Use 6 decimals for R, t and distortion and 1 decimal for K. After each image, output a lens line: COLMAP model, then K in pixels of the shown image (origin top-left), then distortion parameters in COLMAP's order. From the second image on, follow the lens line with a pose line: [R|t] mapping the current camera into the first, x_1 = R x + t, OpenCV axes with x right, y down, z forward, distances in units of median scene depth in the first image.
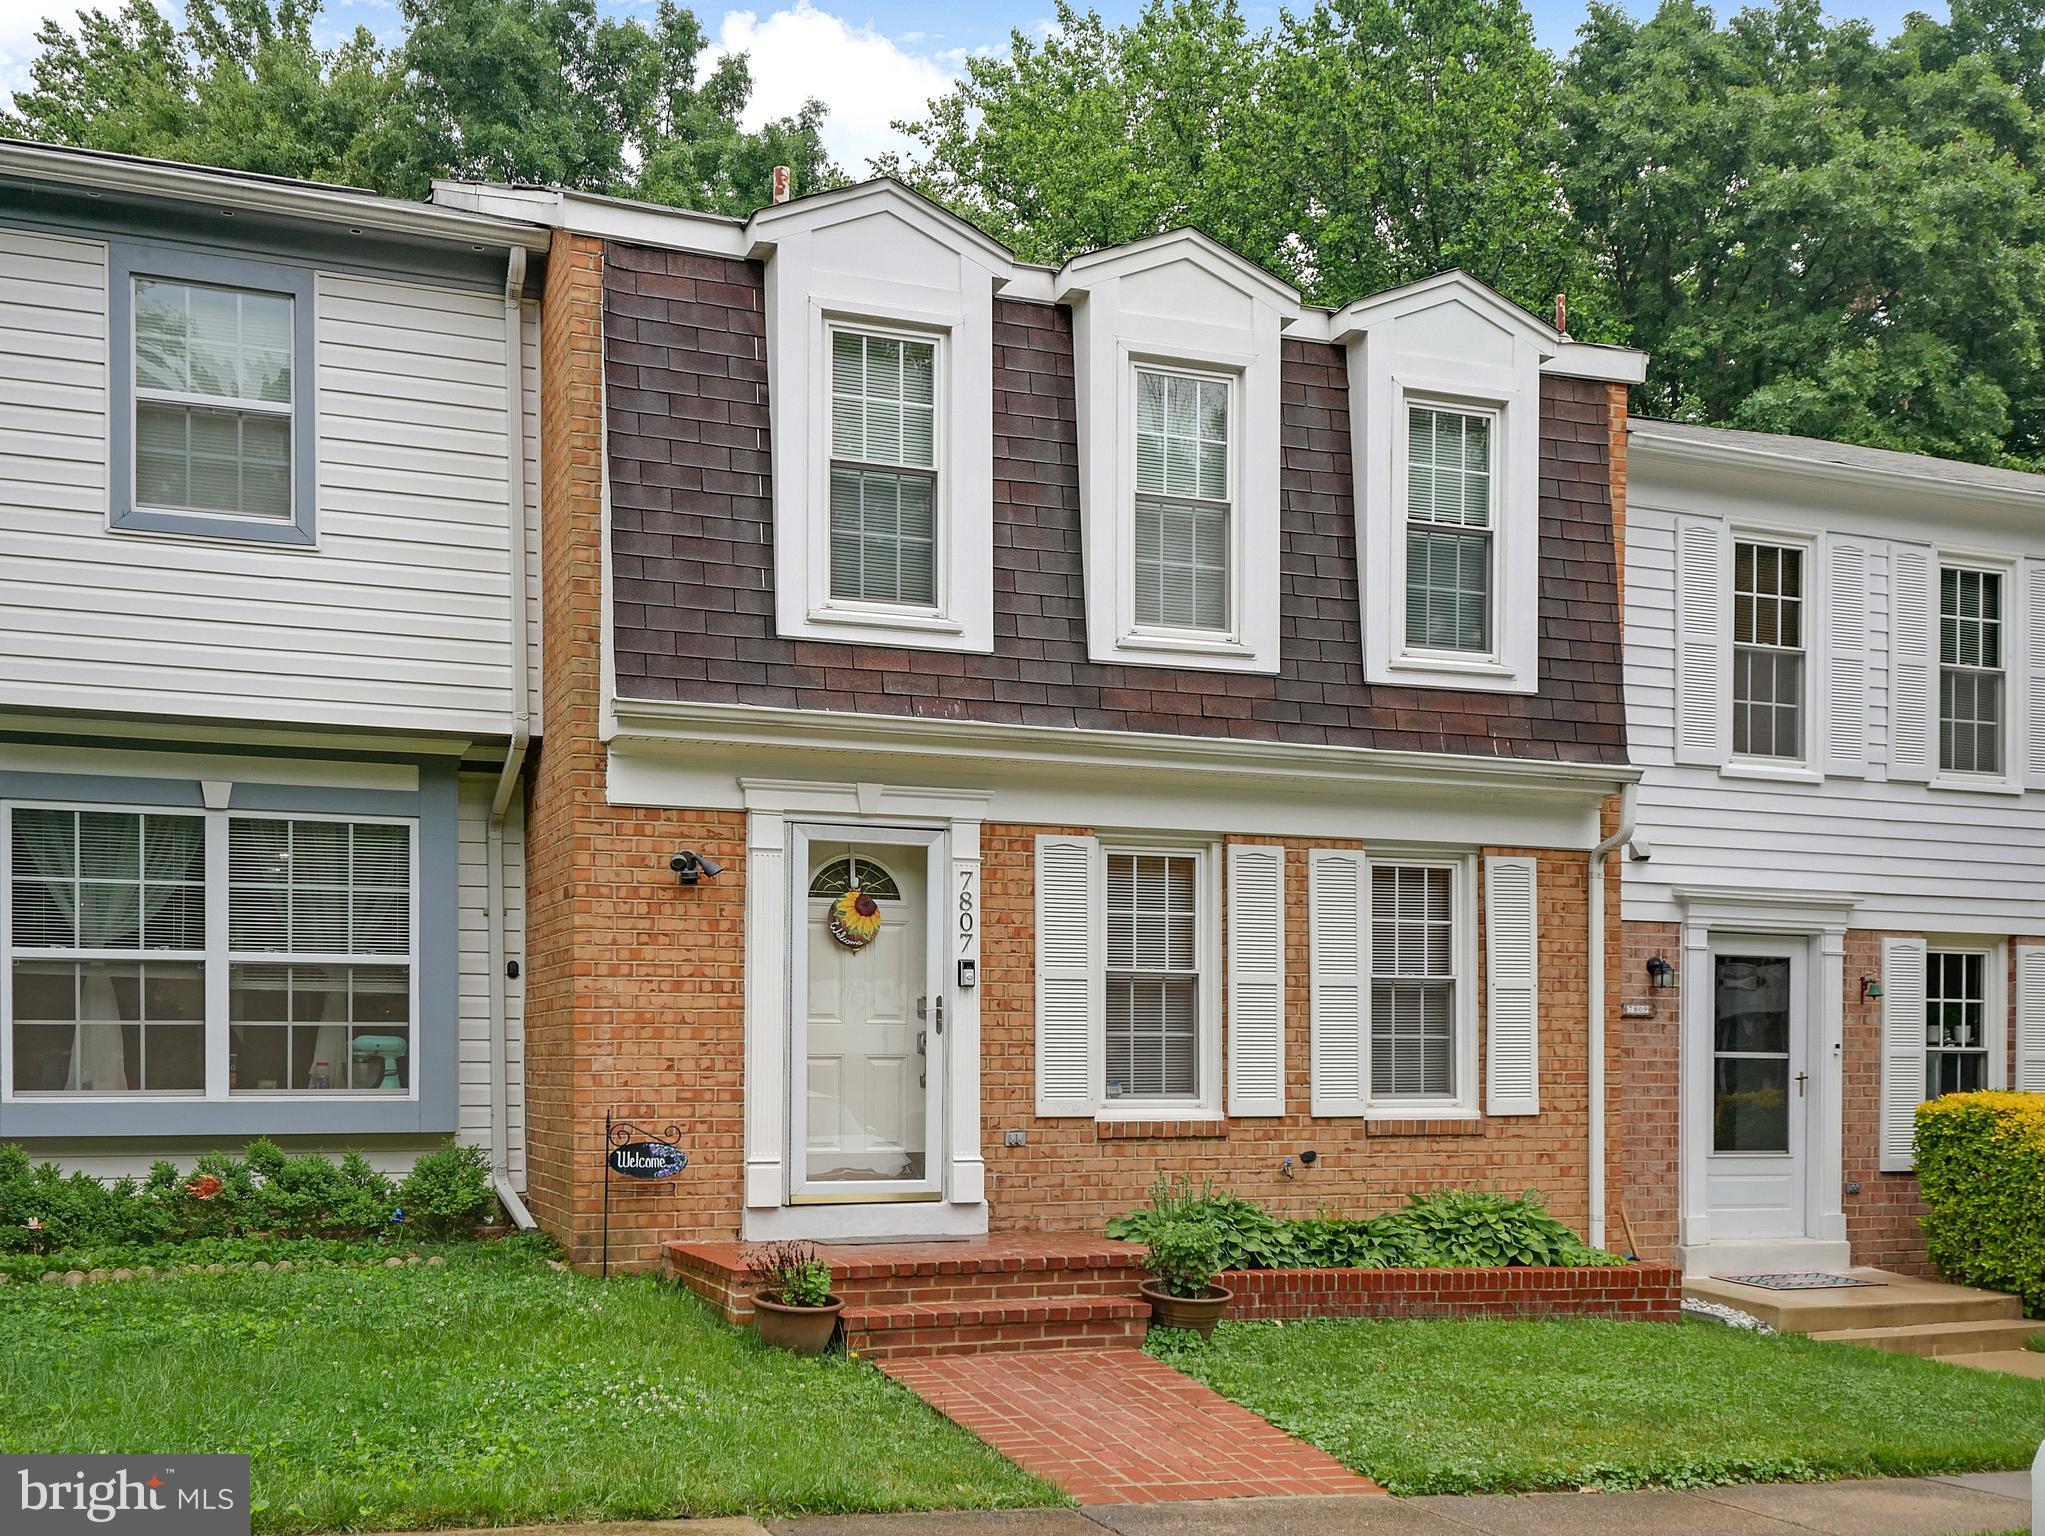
lens RADIAL K [[1958.9, 0, 1022.5], [0, 1958.9, 768.0], [0, 0, 1]] dist [0.044426, -0.114048]
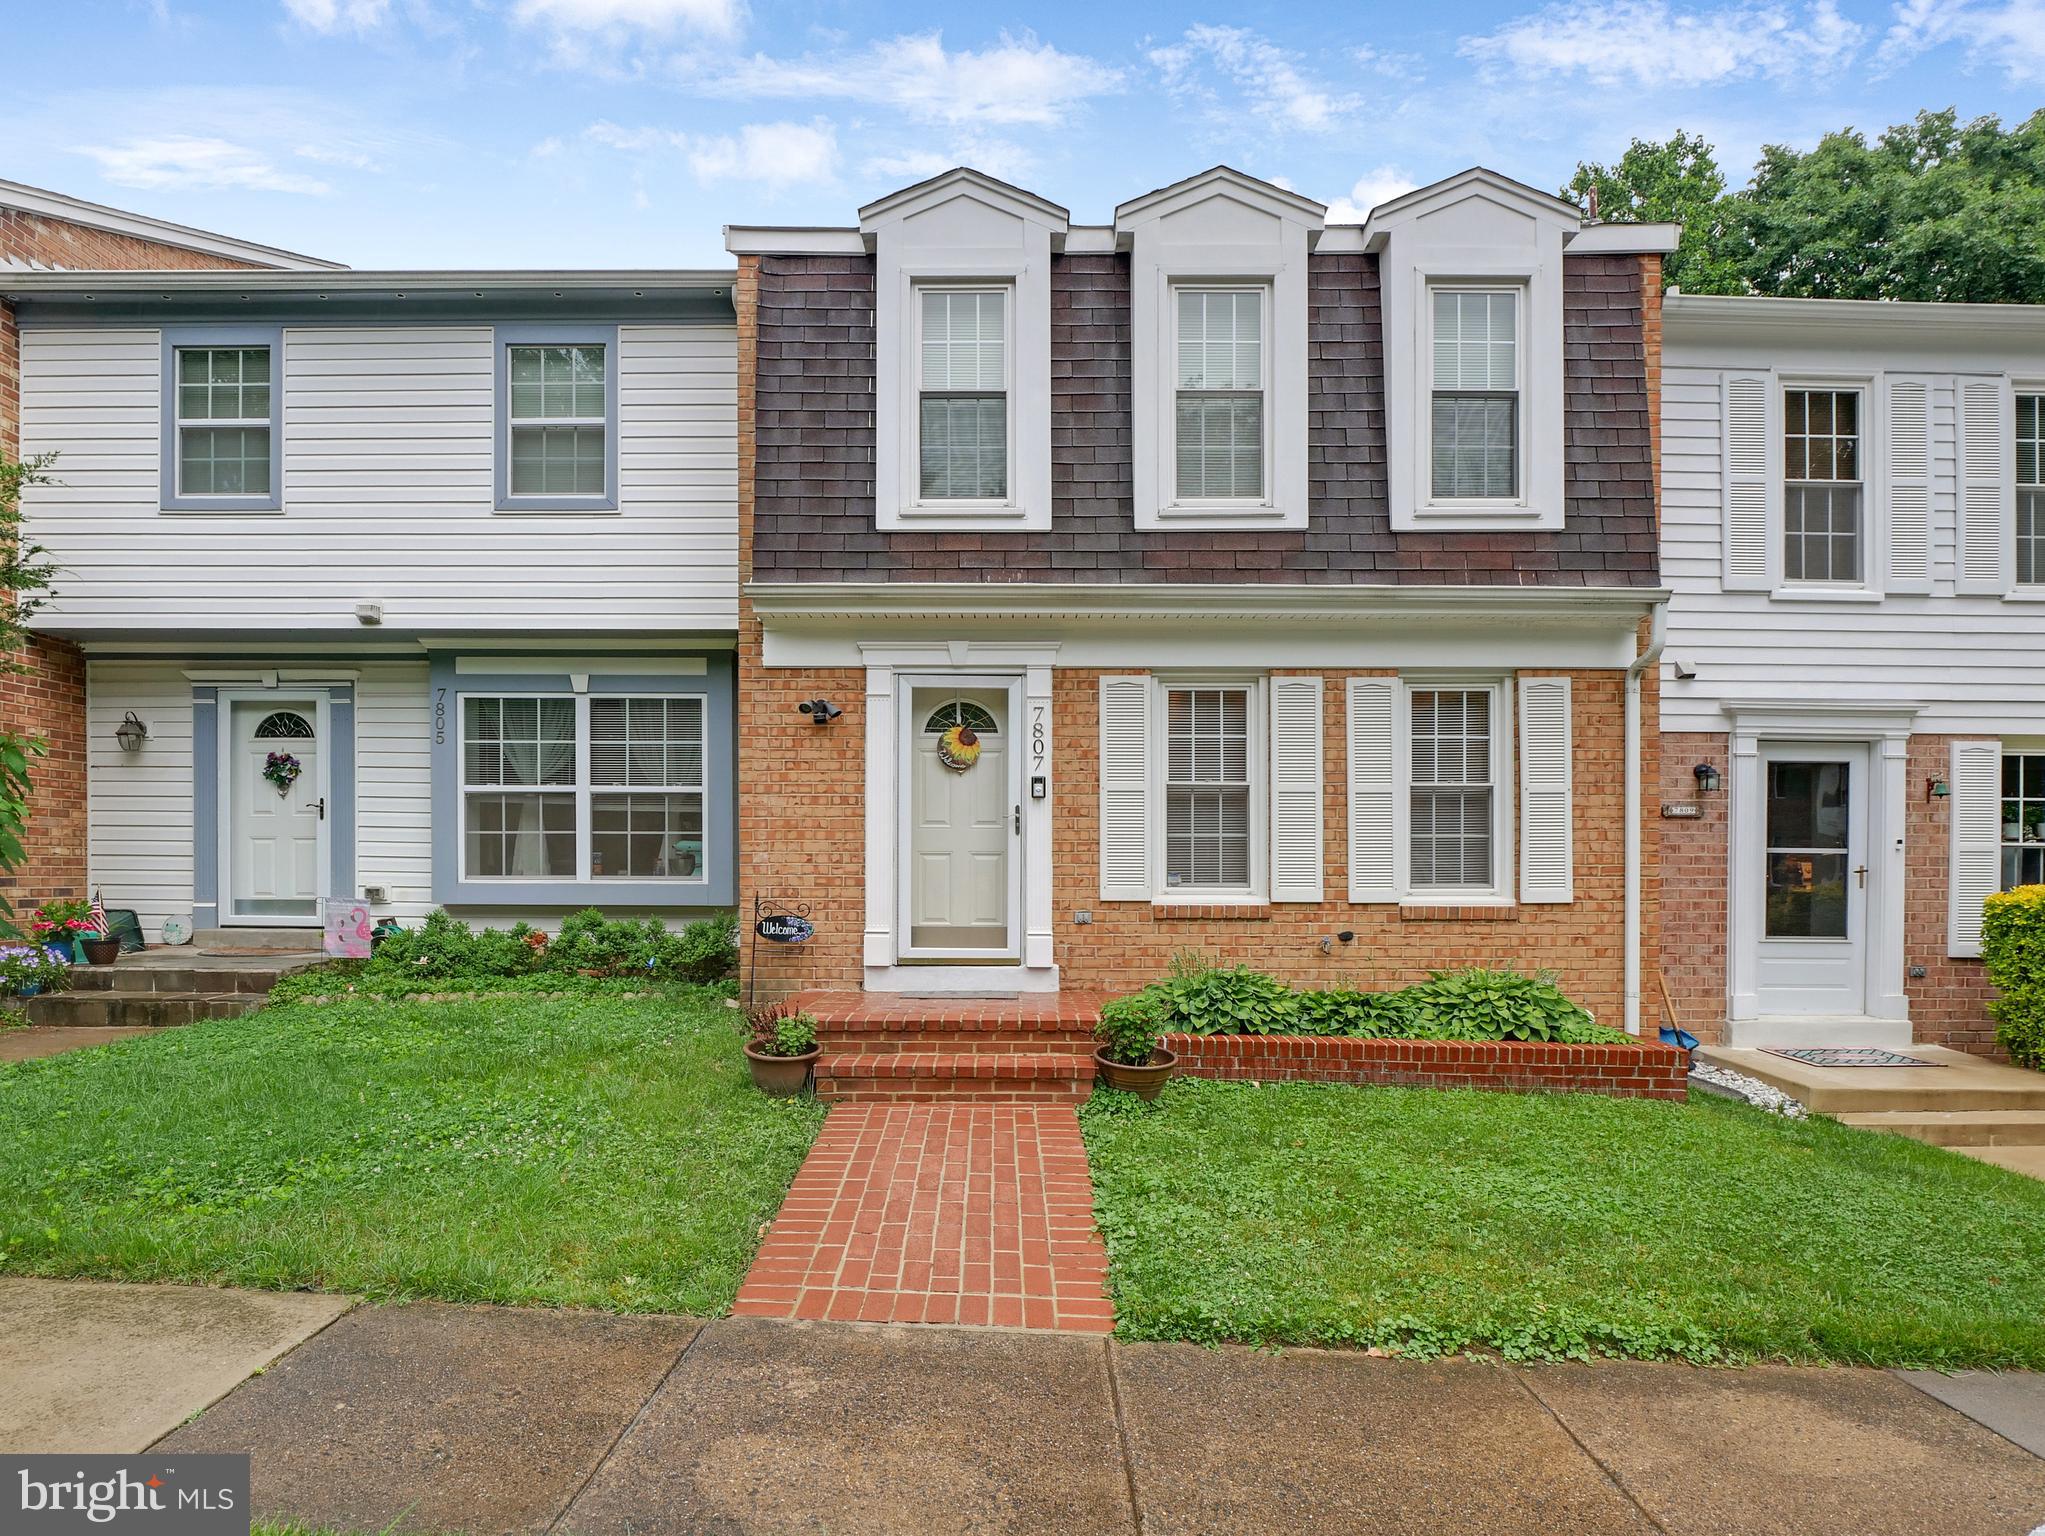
lens RADIAL K [[1067.7, 0, 1022.5], [0, 1067.7, 768.0], [0, 0, 1]] dist [-0.024620, 0.000114]
pose [[0.935311, -0.032647, -0.352317, 0.193734], [0.050911, 0.997790, 0.042698, 0.059827], [0.350144, -0.057873, 0.934906, 0.340236]]
